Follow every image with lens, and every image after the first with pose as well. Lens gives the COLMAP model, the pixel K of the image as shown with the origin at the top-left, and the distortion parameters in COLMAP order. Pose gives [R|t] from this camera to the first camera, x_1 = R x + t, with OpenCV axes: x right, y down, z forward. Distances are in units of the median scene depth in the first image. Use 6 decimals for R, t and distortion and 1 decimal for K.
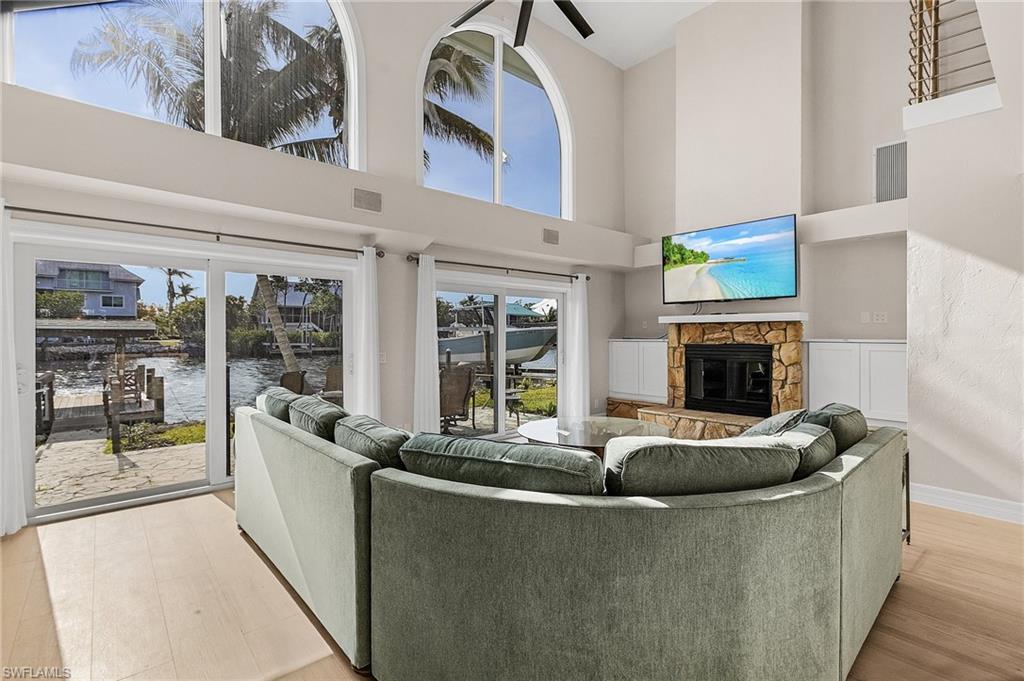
lens RADIAL K [[474.6, 0, 504.5], [0, 474.6, 339.7], [0, 0, 1]] dist [0.004169, 0.000620]
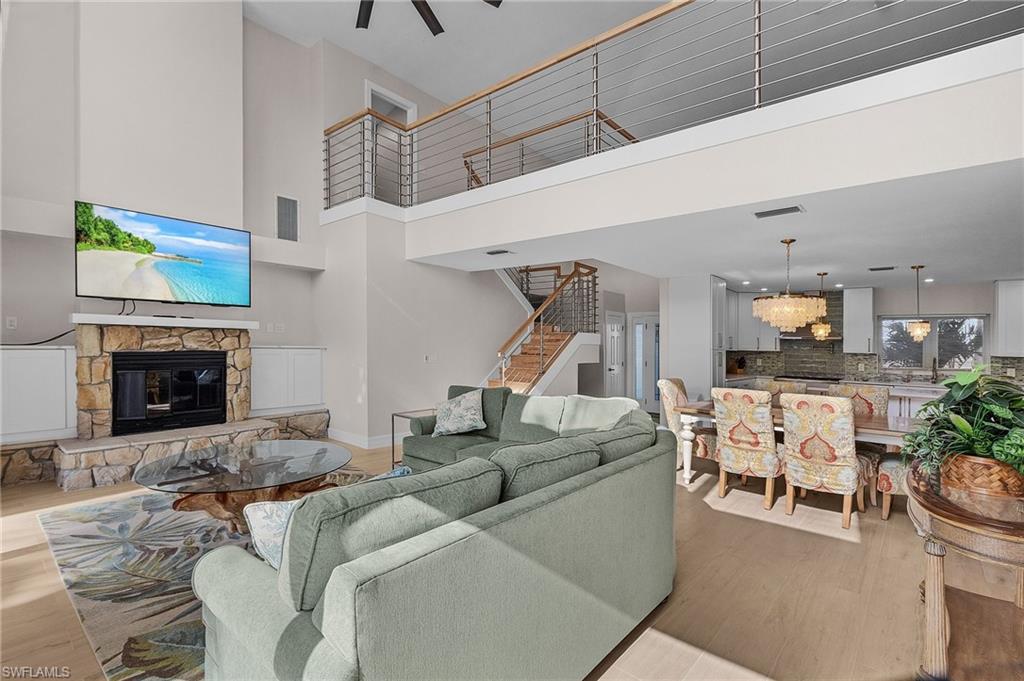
lens RADIAL K [[474.6, 0, 504.5], [0, 474.6, 339.7], [0, 0, 1]] dist [0.004169, 0.000620]
pose [[-0.147742, 0.003070, 0.989021, -0.494499], [-0.008191, 0.999957, -0.004328, -0.013279], [-0.988992, -0.008741, -0.147711, 0.507308]]
